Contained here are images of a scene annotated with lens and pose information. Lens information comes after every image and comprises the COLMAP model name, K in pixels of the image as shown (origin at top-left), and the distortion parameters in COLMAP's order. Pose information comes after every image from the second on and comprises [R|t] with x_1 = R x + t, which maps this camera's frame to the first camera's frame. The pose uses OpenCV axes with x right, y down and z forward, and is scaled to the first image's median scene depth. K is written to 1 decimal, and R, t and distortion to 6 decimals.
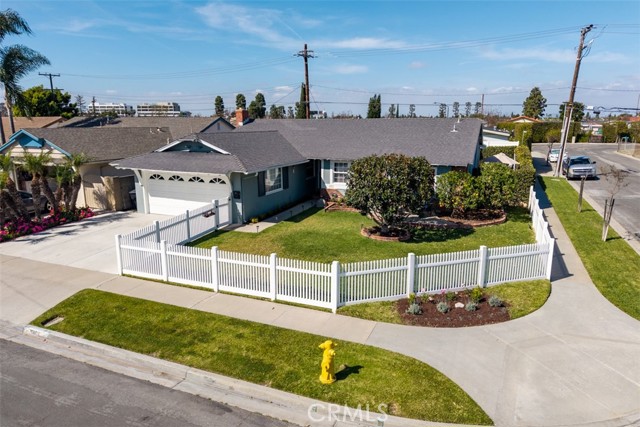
lens RADIAL K [[430.4, 0, 320.0], [0, 430.4, 213.5], [0, 0, 1]] dist [0.039222, -0.043887]
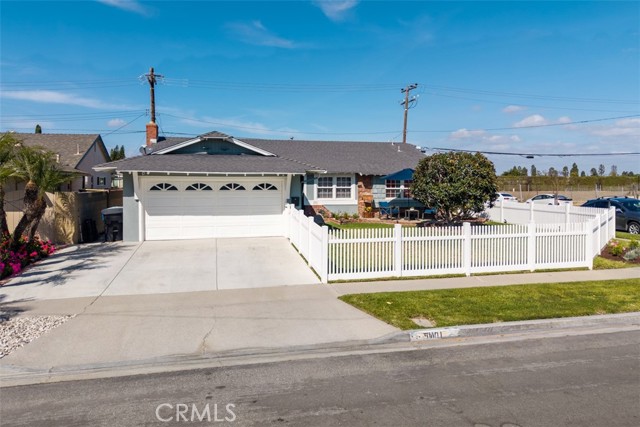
lens RADIAL K [[454.0, 0, 319.2], [0, 454.0, 195.4], [0, 0, 1]] dist [0.007644, -0.001796]
pose [[0.809082, -0.015370, 0.587494, -0.921927], [0.123402, 0.981815, -0.144259, 0.106291], [-0.574594, 0.189215, 0.796266, 0.374895]]
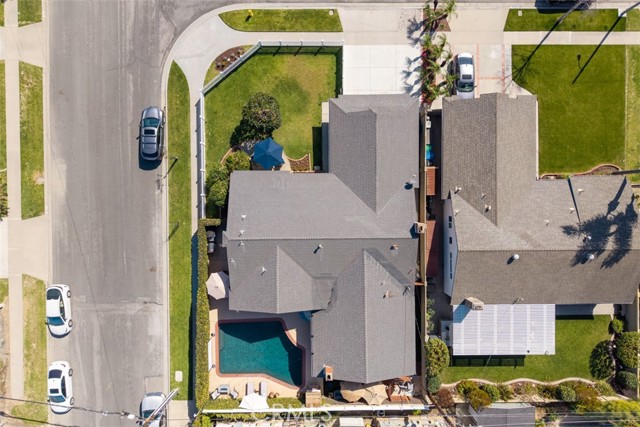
lens RADIAL K [[430.4, 0, 320.0], [0, 430.4, 213.5], [0, 0, 1]] dist [0.039222, -0.043887]
pose [[-0.919633, 0.392749, -0.004890, 0.119965], [-0.092744, -0.205032, 0.974351, -2.841453], [0.381673, 0.896499, 0.224980, 1.302795]]
